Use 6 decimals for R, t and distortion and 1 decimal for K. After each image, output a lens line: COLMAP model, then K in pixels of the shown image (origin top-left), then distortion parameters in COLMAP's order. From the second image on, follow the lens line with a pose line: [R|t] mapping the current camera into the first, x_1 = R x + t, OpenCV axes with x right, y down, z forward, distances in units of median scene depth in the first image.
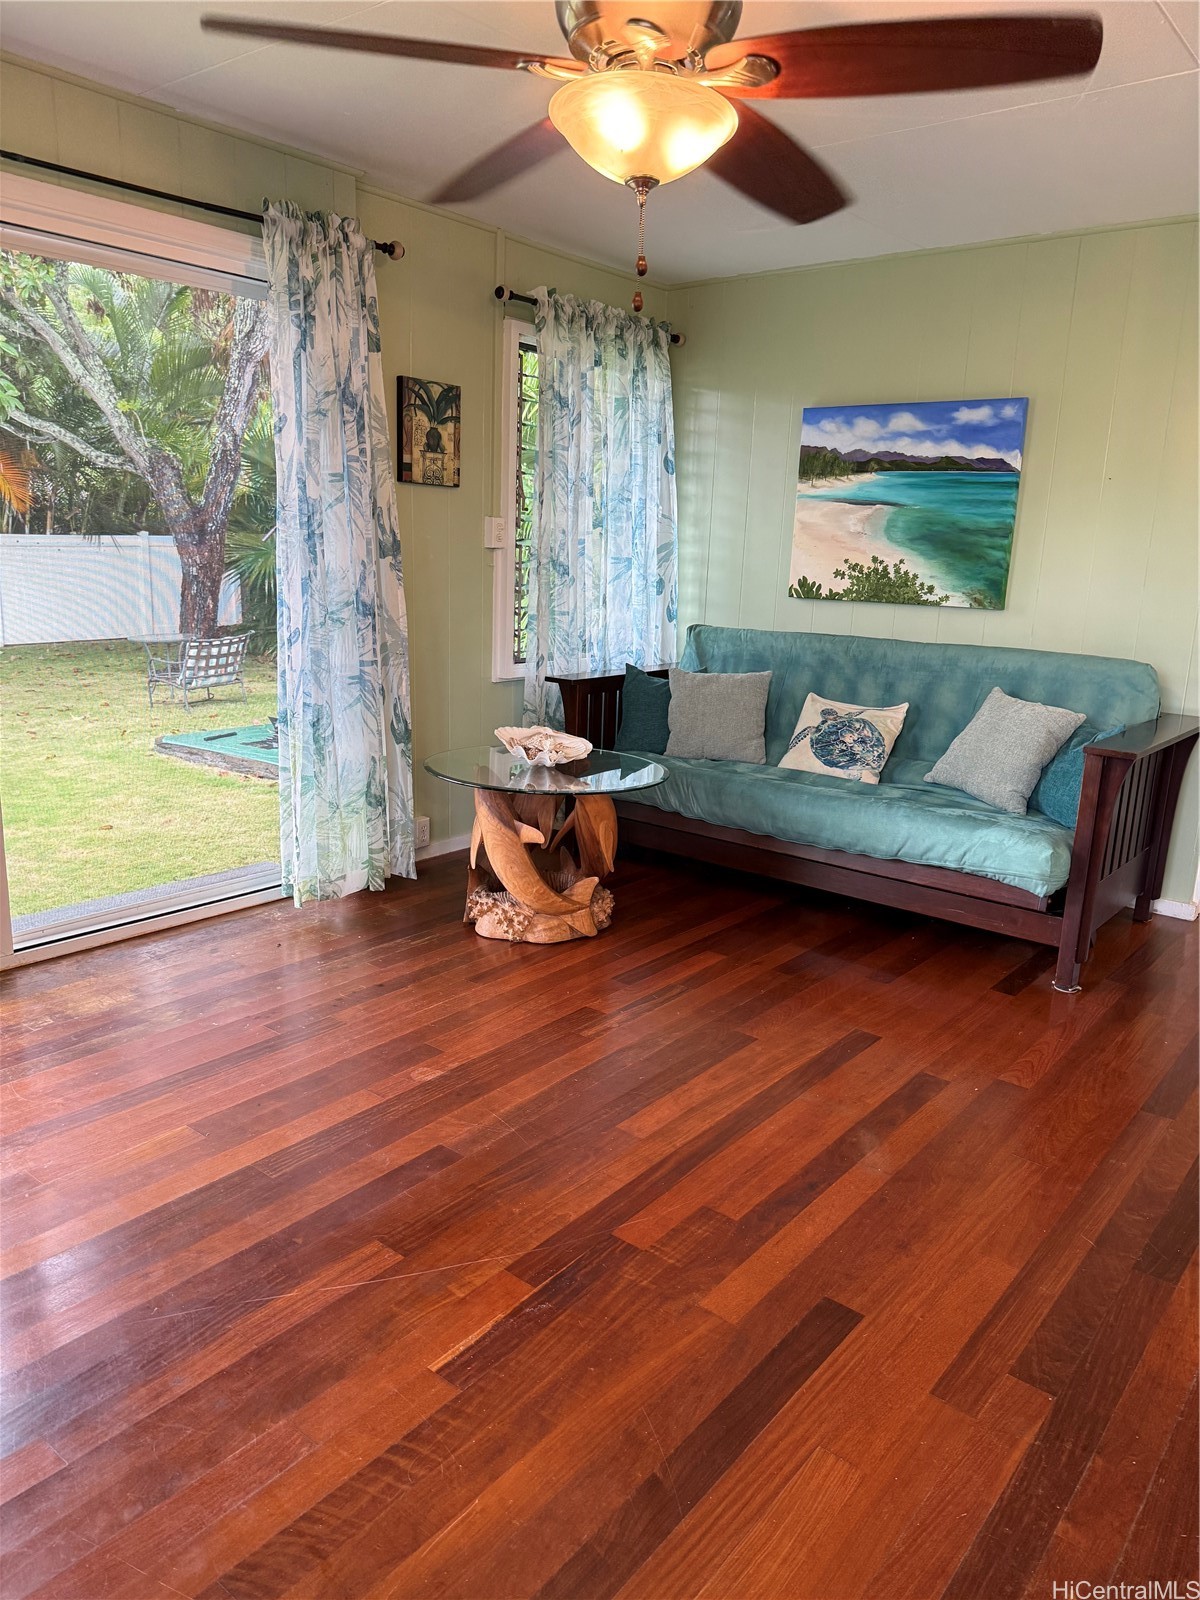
lens RADIAL K [[1120.8, 0, 599.8], [0, 1120.8, 802.9], [0, 0, 1]] dist [0.035283, -0.047168]
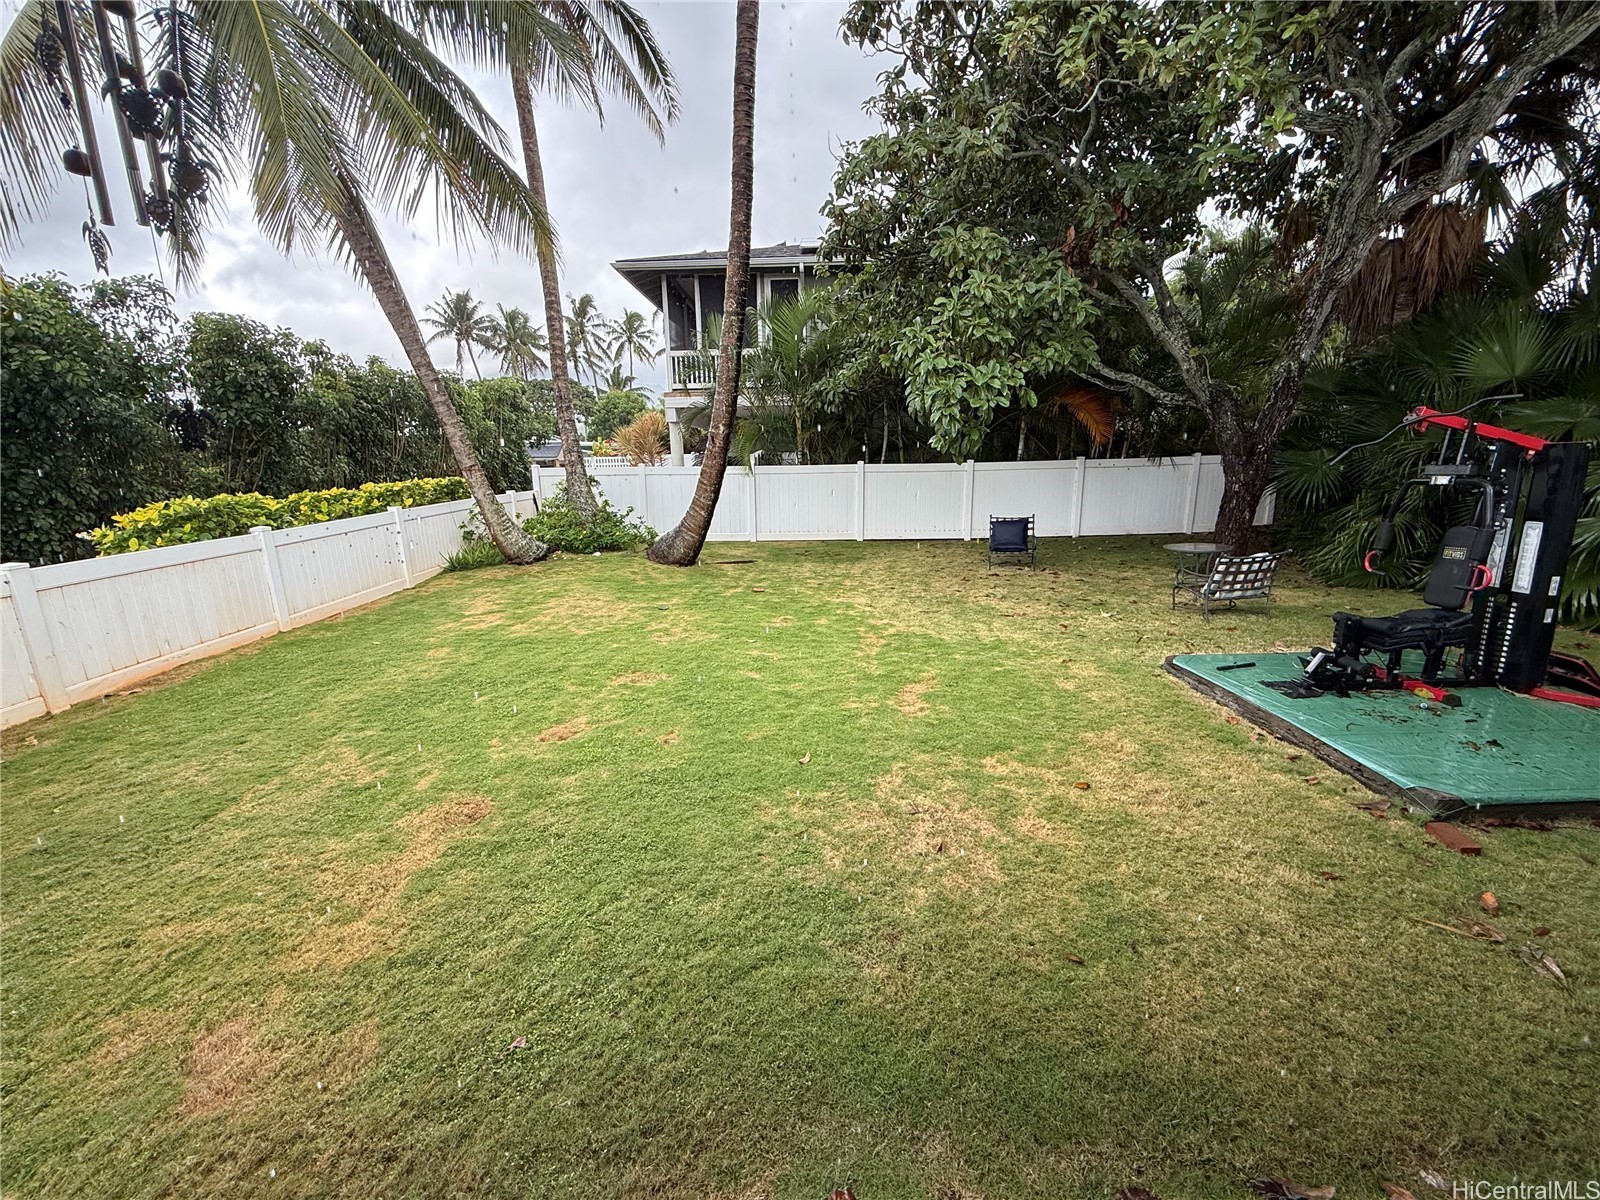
lens RADIAL K [[648.7, 0, 798.3], [0, 648.7, 596.6], [0, 0, 1]] dist [-0.007468, -0.000157]
pose [[0.601905, 0.131955, -0.787590, -0.102434], [-0.142376, 0.988184, 0.056754, -0.075195], [0.785773, 0.077973, 0.613580, 0.272597]]
